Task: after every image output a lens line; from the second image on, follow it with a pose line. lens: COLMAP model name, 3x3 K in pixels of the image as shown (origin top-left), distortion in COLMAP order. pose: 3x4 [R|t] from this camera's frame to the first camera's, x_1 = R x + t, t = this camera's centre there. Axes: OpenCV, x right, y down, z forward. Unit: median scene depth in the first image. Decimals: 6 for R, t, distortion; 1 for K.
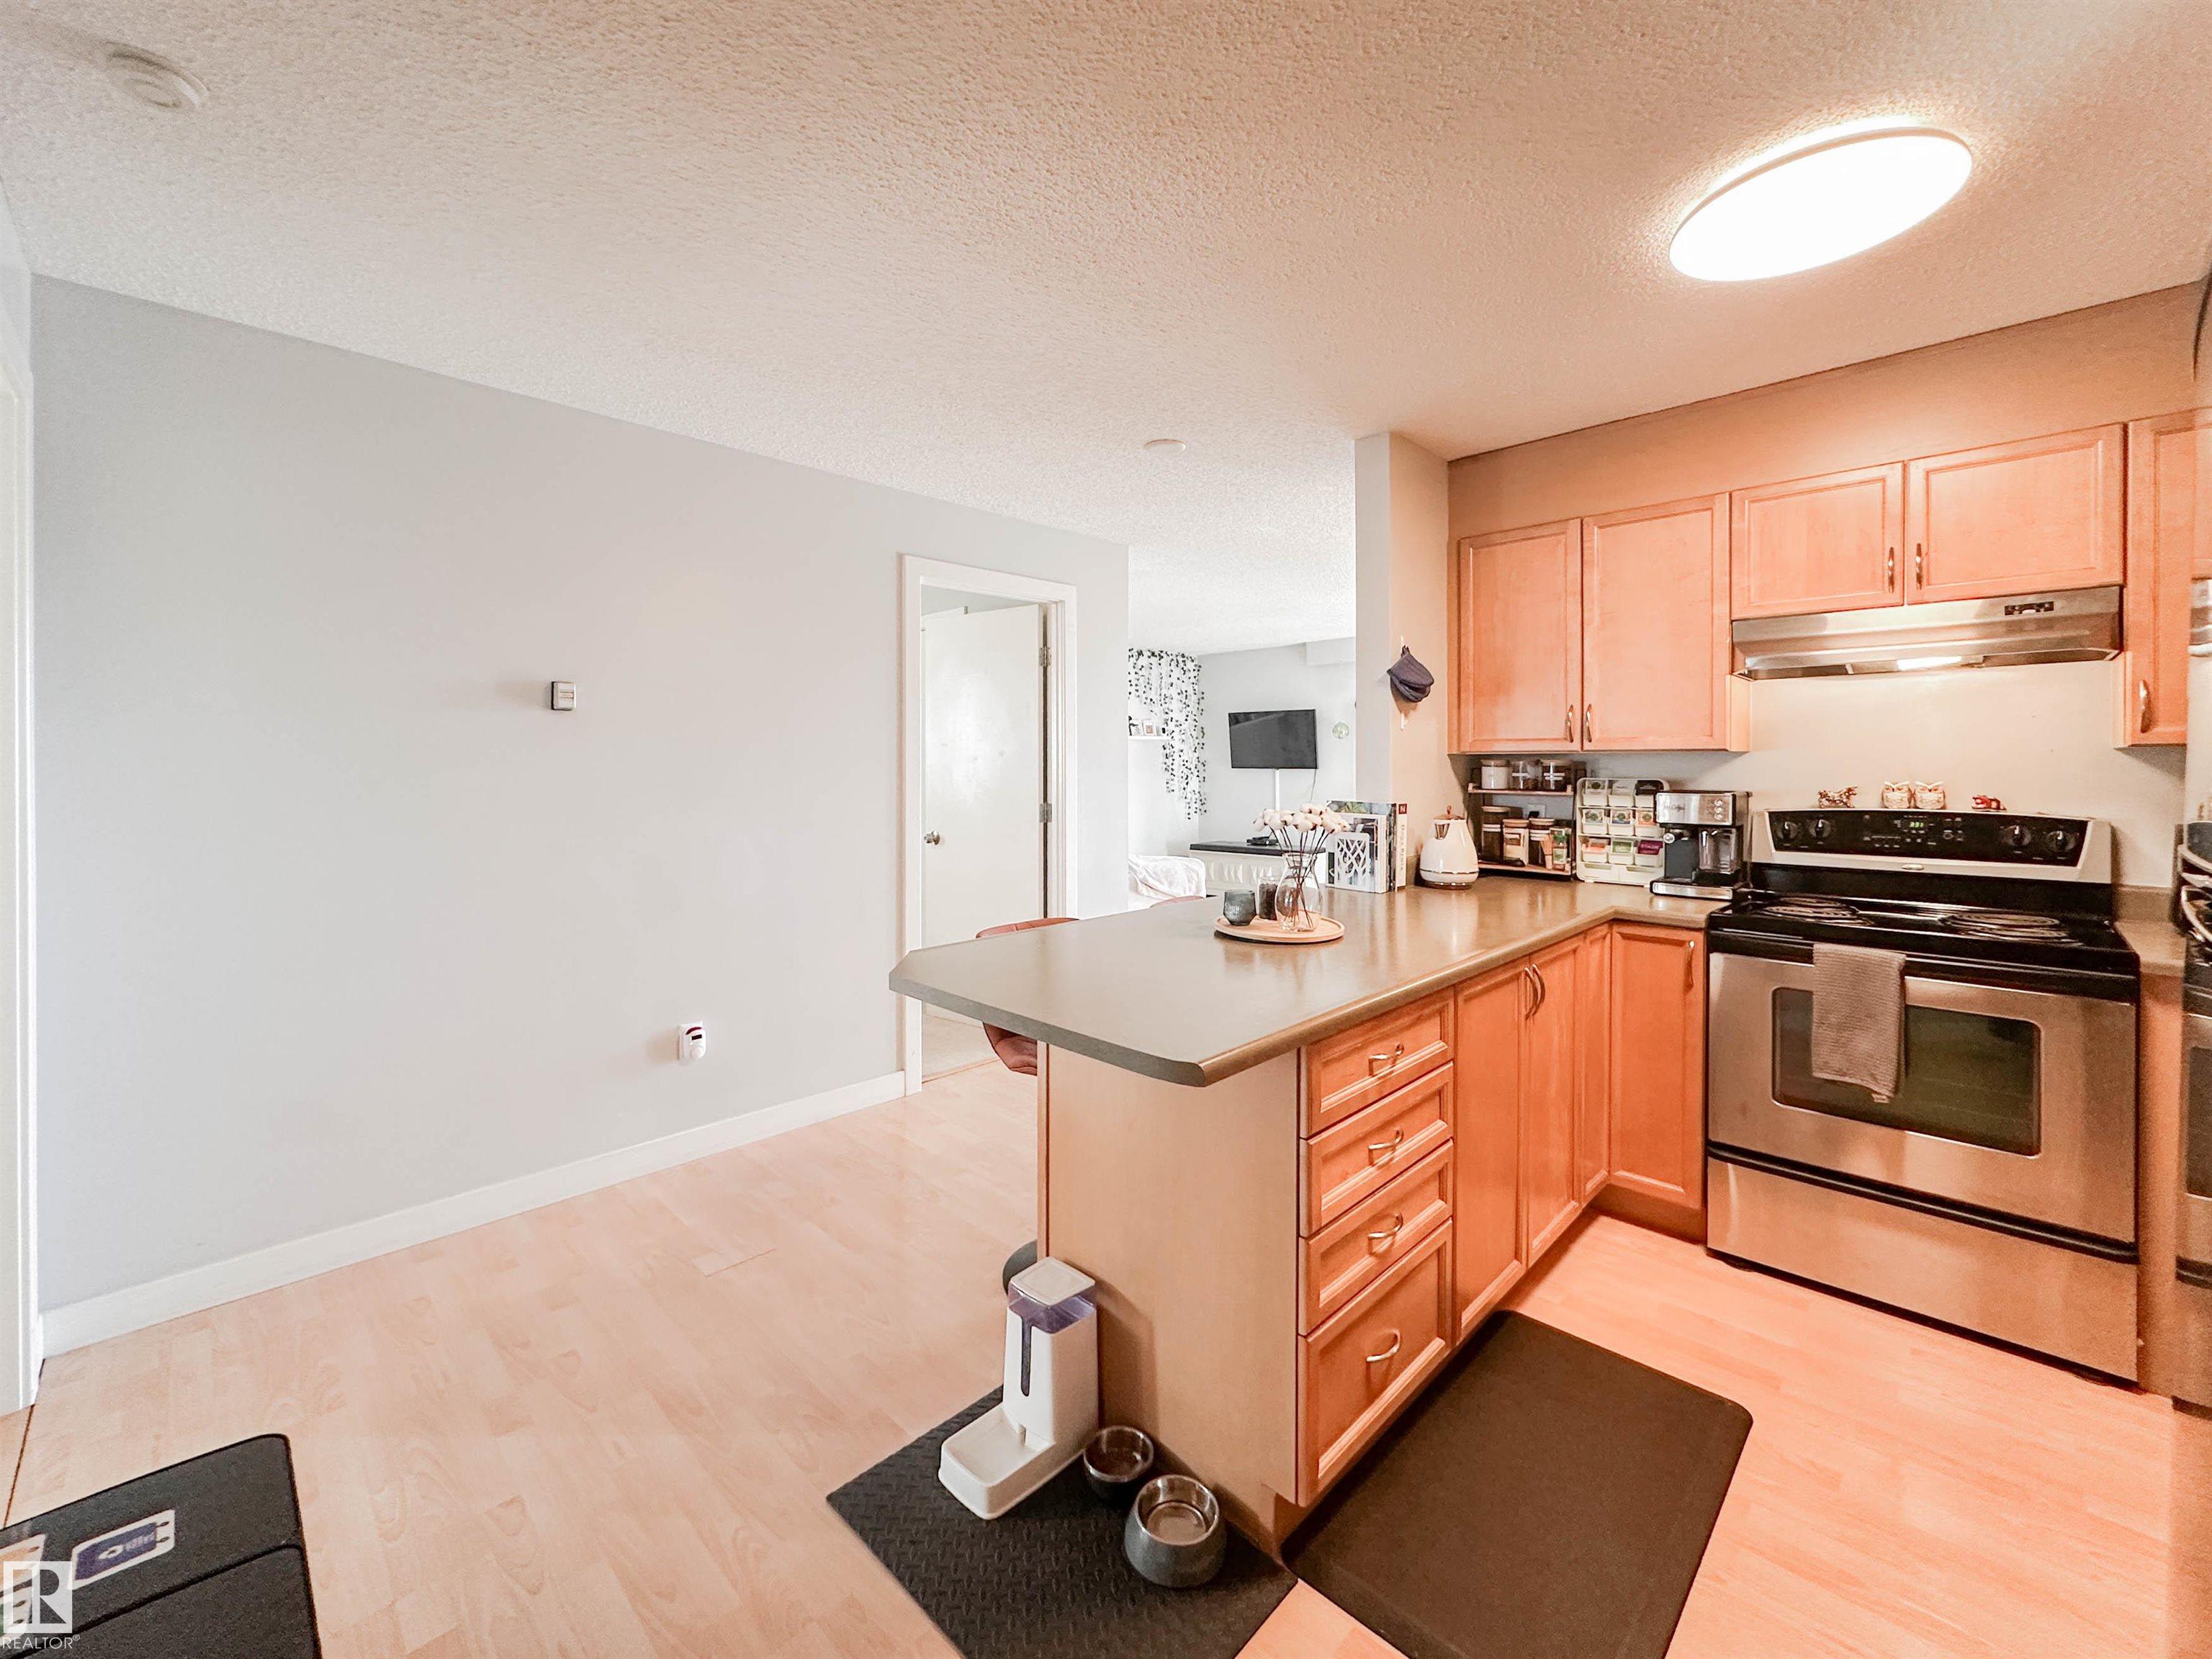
lens RADIAL K [[914.7, 0, 1091.3], [0, 914.7, 765.7], [0, 0, 1]] dist [-0.005299, 0.001600]
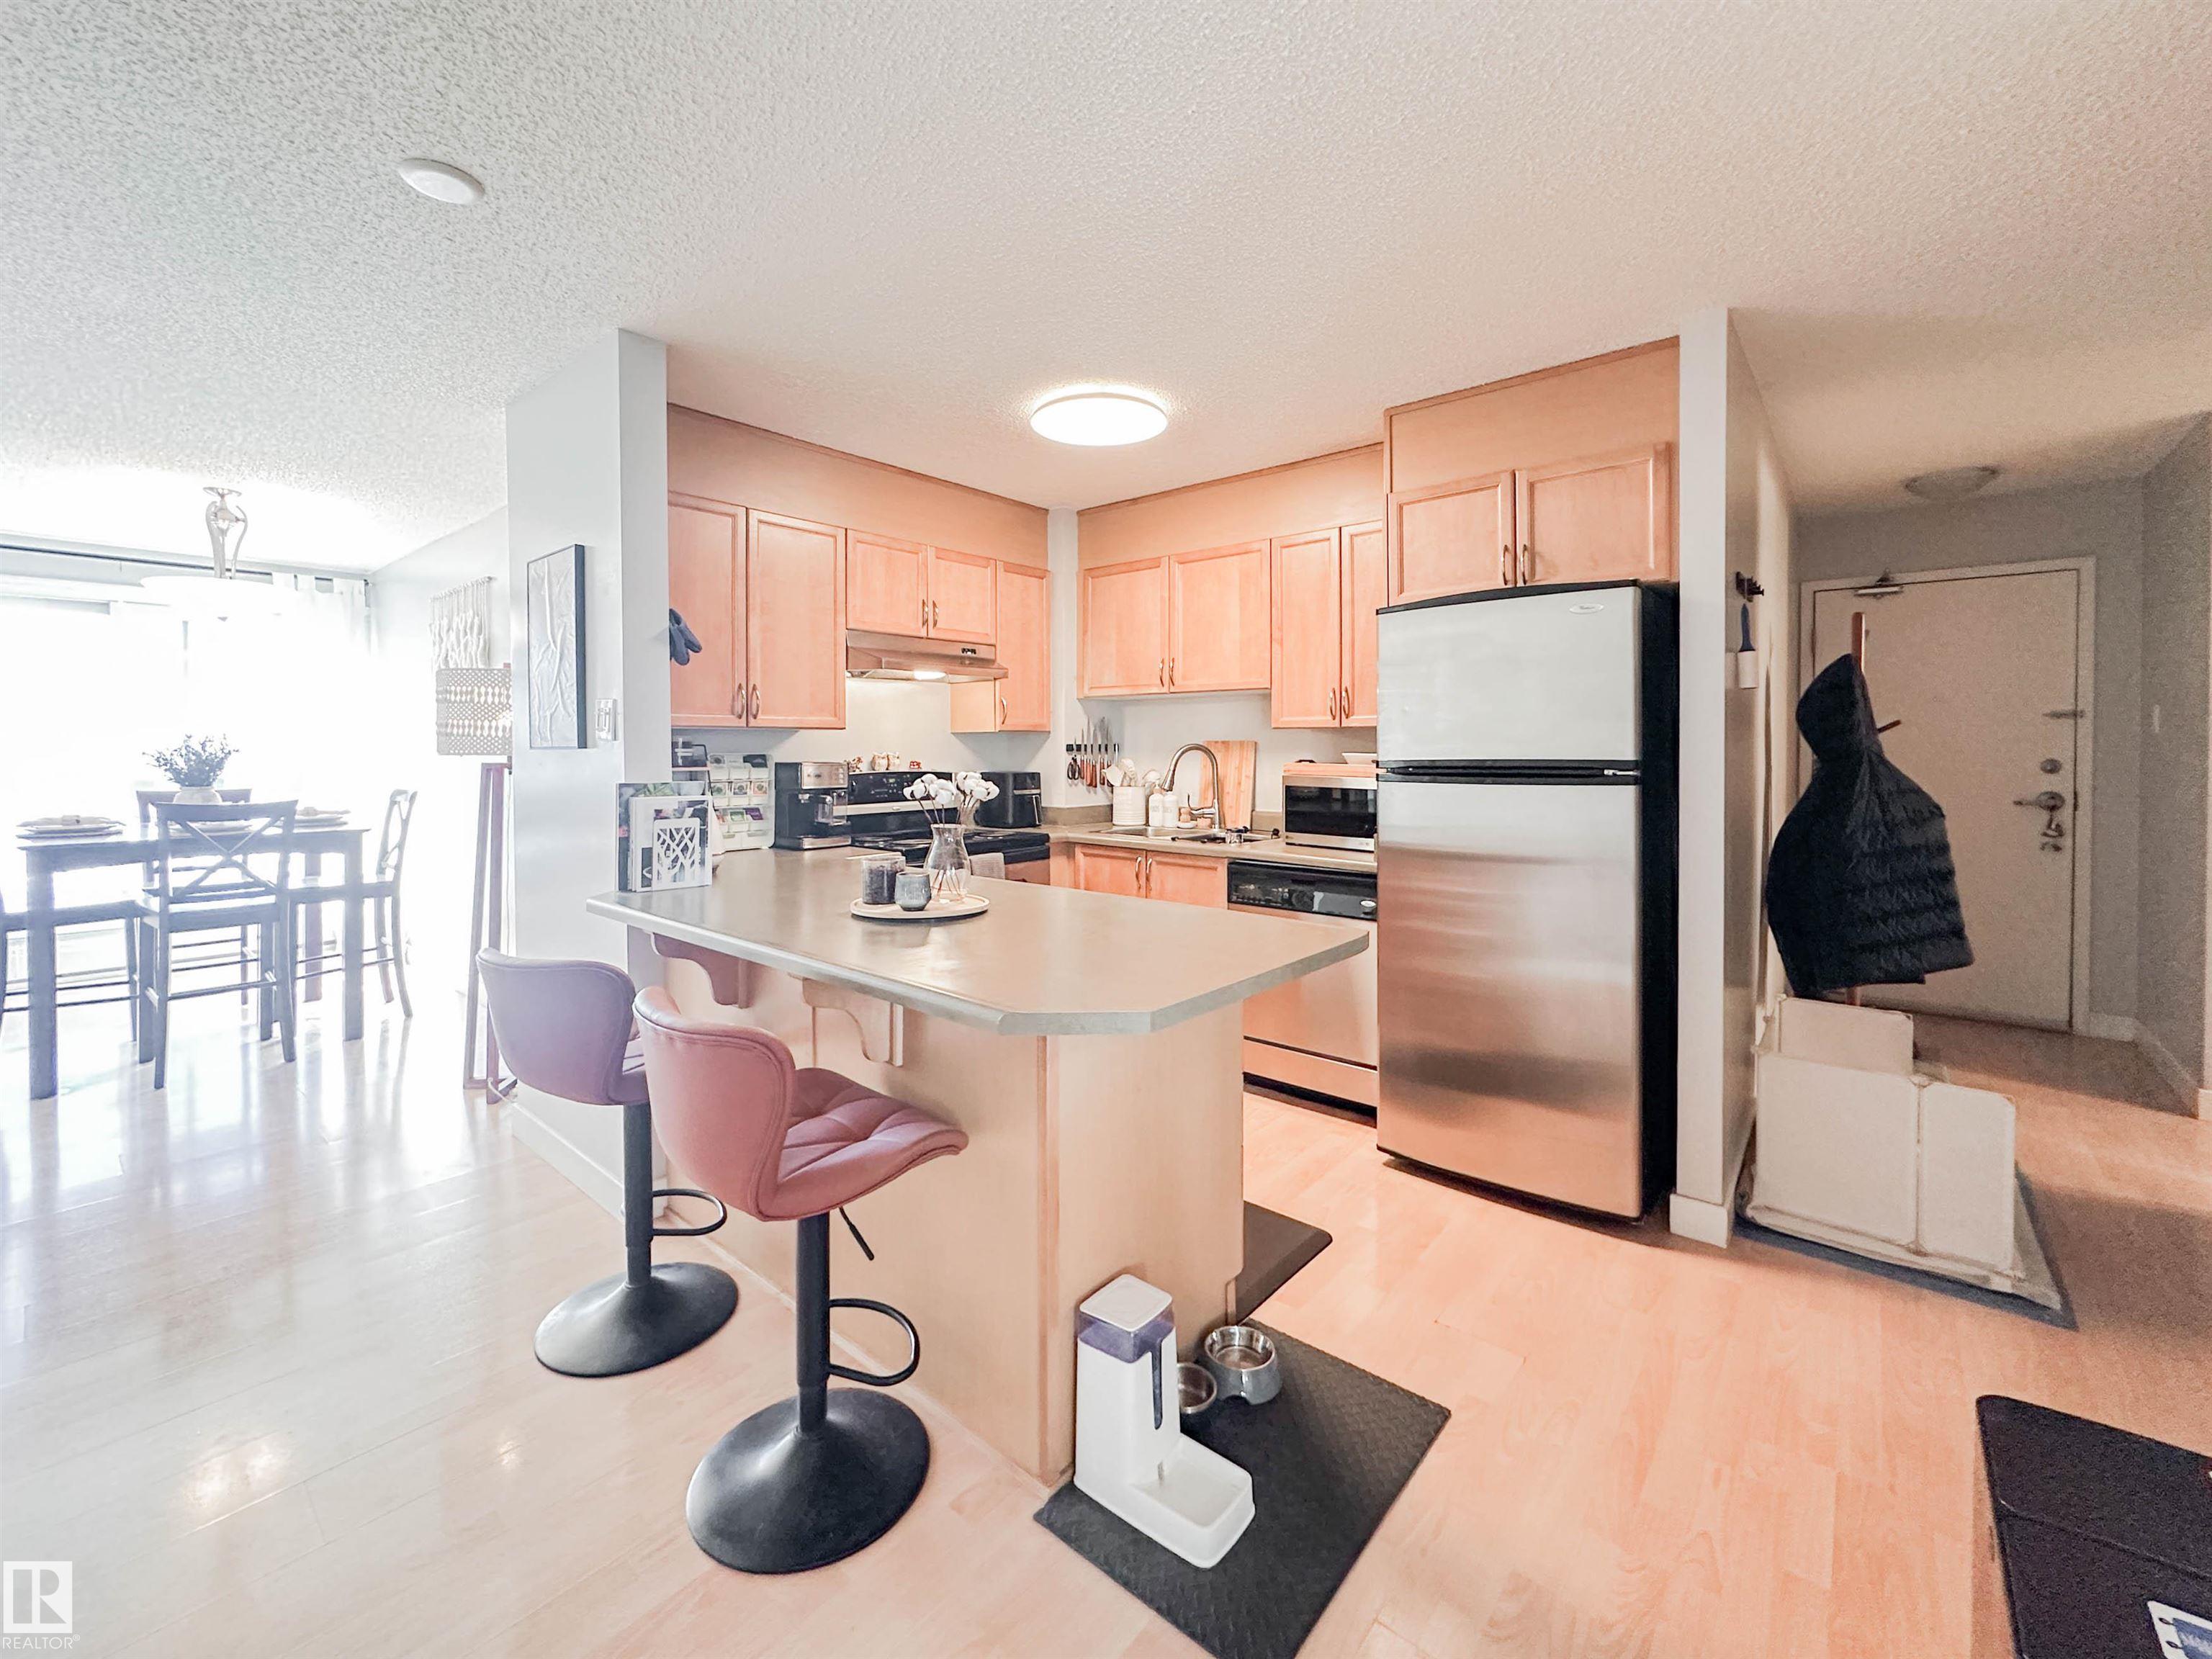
lens RADIAL K [[914.7, 0, 1092.1], [0, 914.7, 762.0], [0, 0, 1]] dist [-0.005299, 0.001600]
pose [[-0.084802, -0.013131, 0.996311, -0.570647], [0.007654, 0.999875, 0.013829, 0.013022], [-0.996368, 0.008799, -0.084691, 0.700443]]
